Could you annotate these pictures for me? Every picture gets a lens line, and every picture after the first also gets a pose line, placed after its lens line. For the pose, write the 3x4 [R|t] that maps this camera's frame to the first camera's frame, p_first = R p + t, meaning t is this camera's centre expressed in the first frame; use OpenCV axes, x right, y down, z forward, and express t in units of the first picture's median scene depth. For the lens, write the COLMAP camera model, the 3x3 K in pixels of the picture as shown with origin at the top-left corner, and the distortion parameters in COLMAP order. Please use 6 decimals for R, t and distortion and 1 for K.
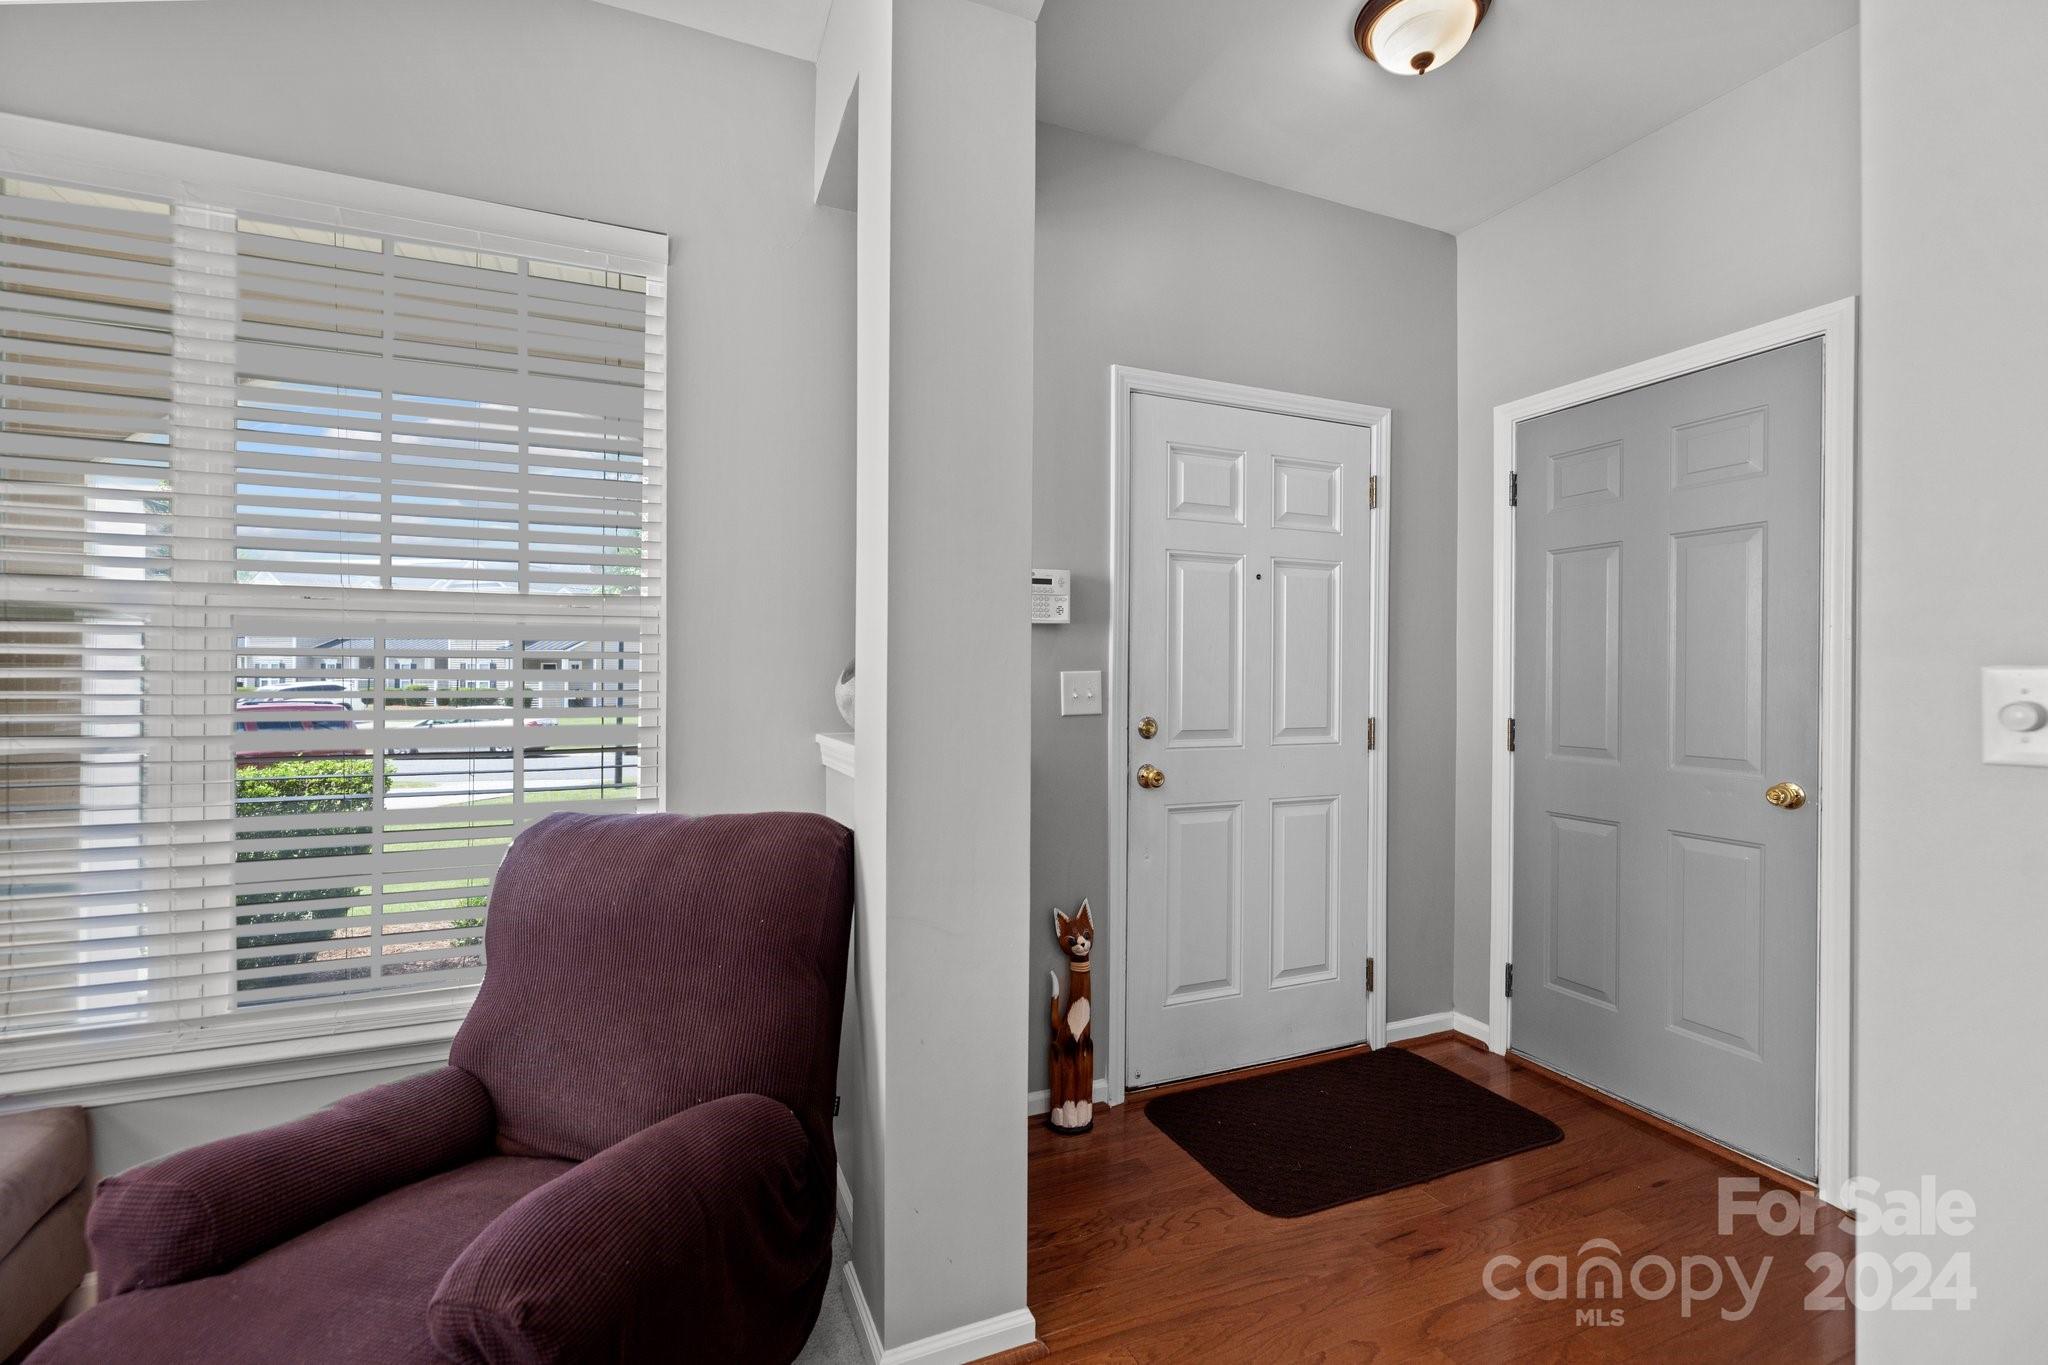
lens RADIAL K [[881.0, 0, 1018.1], [0, 881.0, 673.9], [0, 0, 1]] dist [-0.000028, -0.000385]
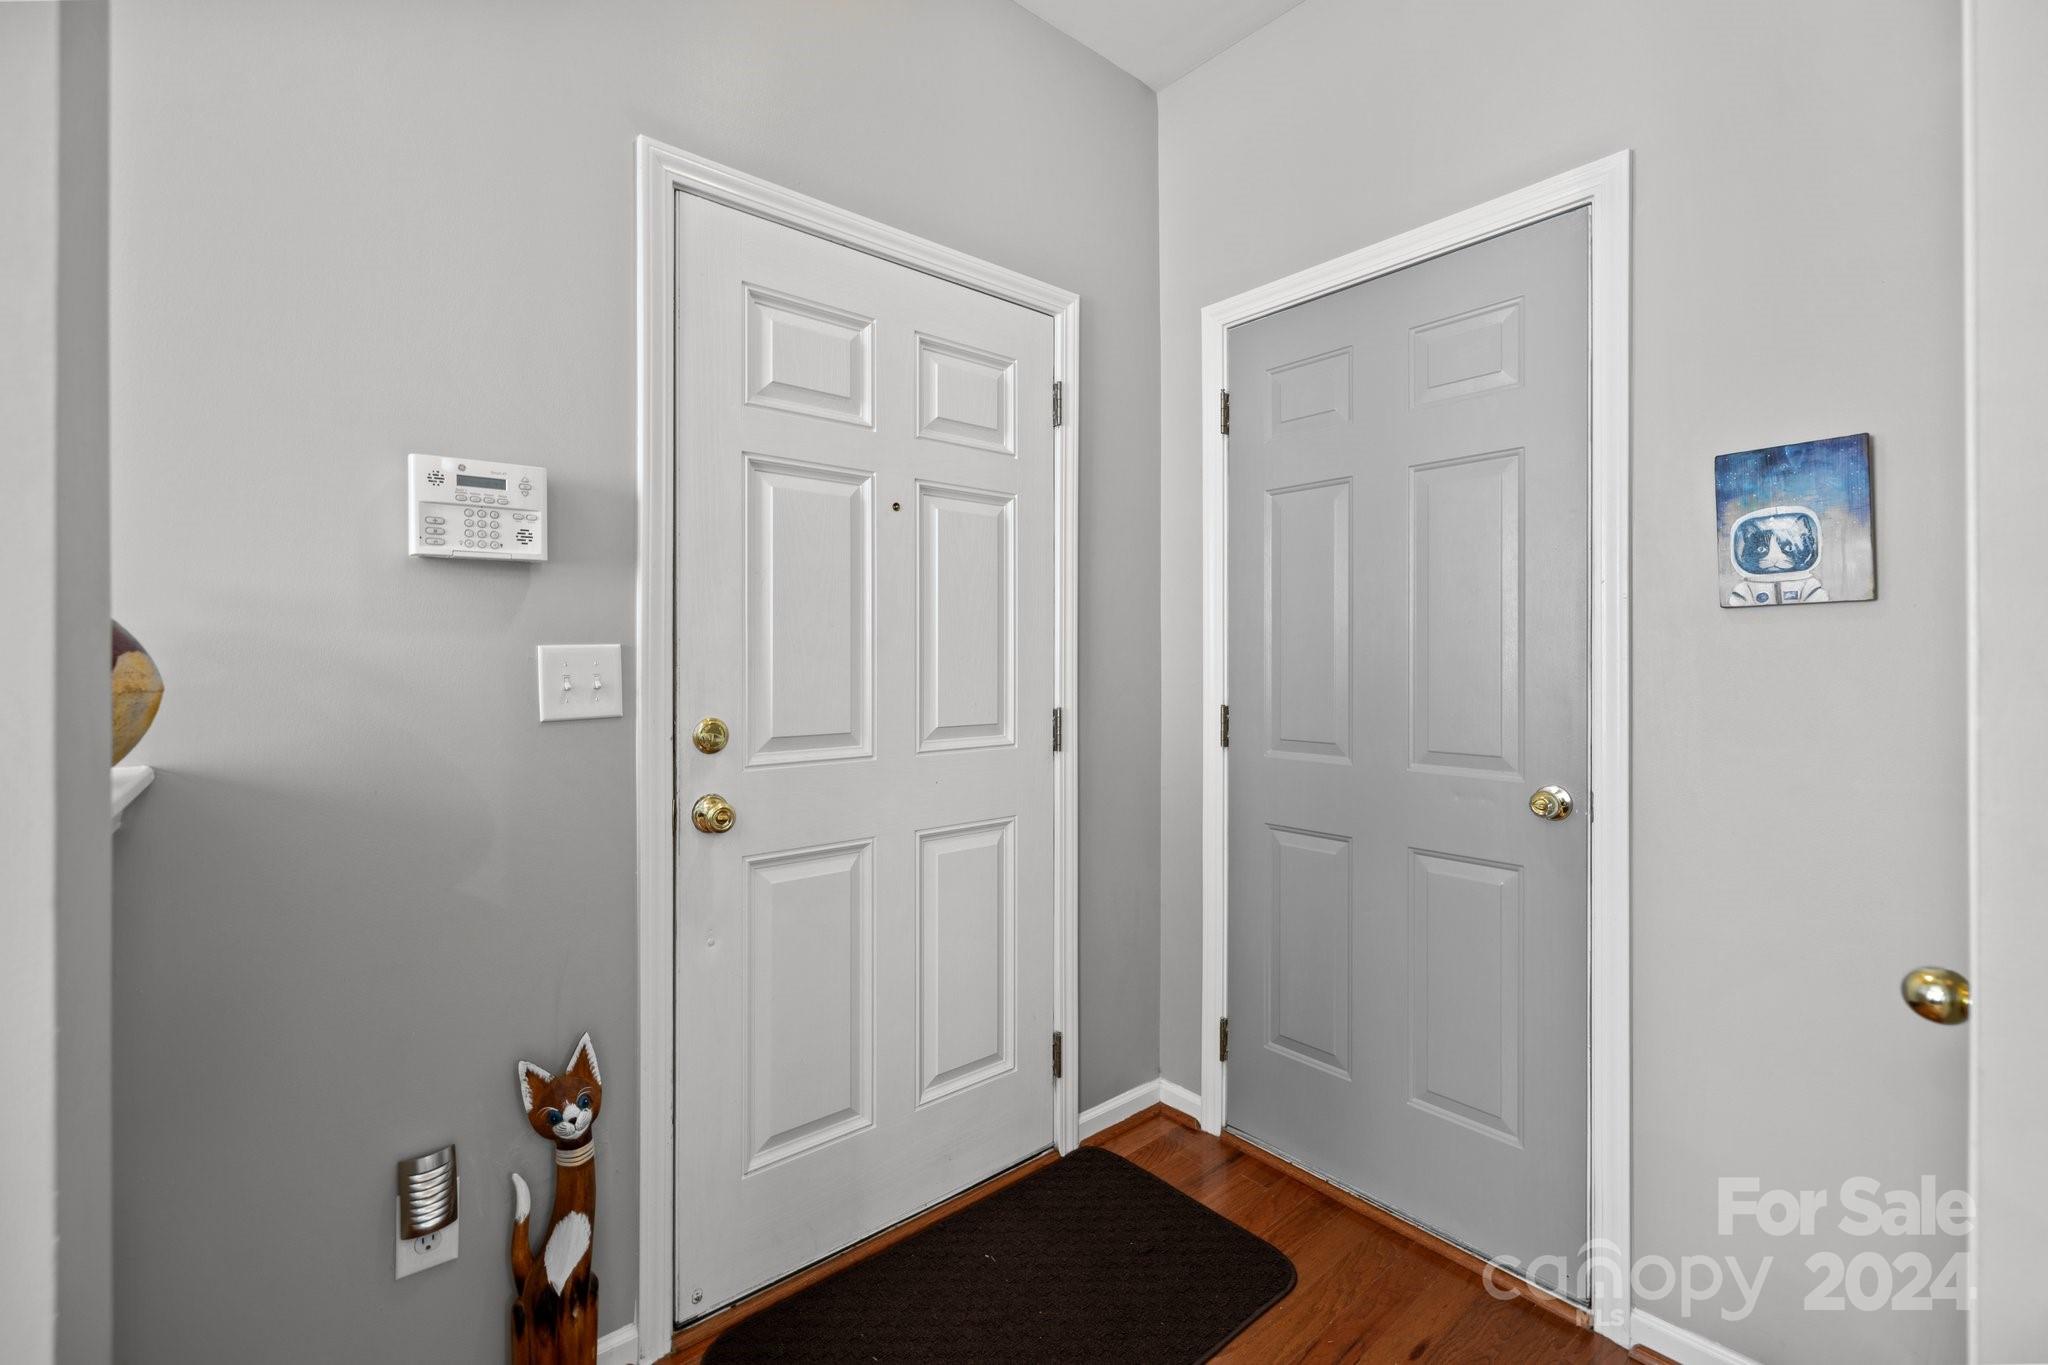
lens RADIAL K [[869.1, 0, 1025.8], [0, 869.1, 660.1], [0, 0, 1]] dist [-0.000444, 0.000120]
pose [[0.953379, -0.007815, 0.301675, 0.164671], [0.006704, 0.999966, 0.004718, 0.005816], [-0.301702, -0.002476, 0.953399, 0.328784]]
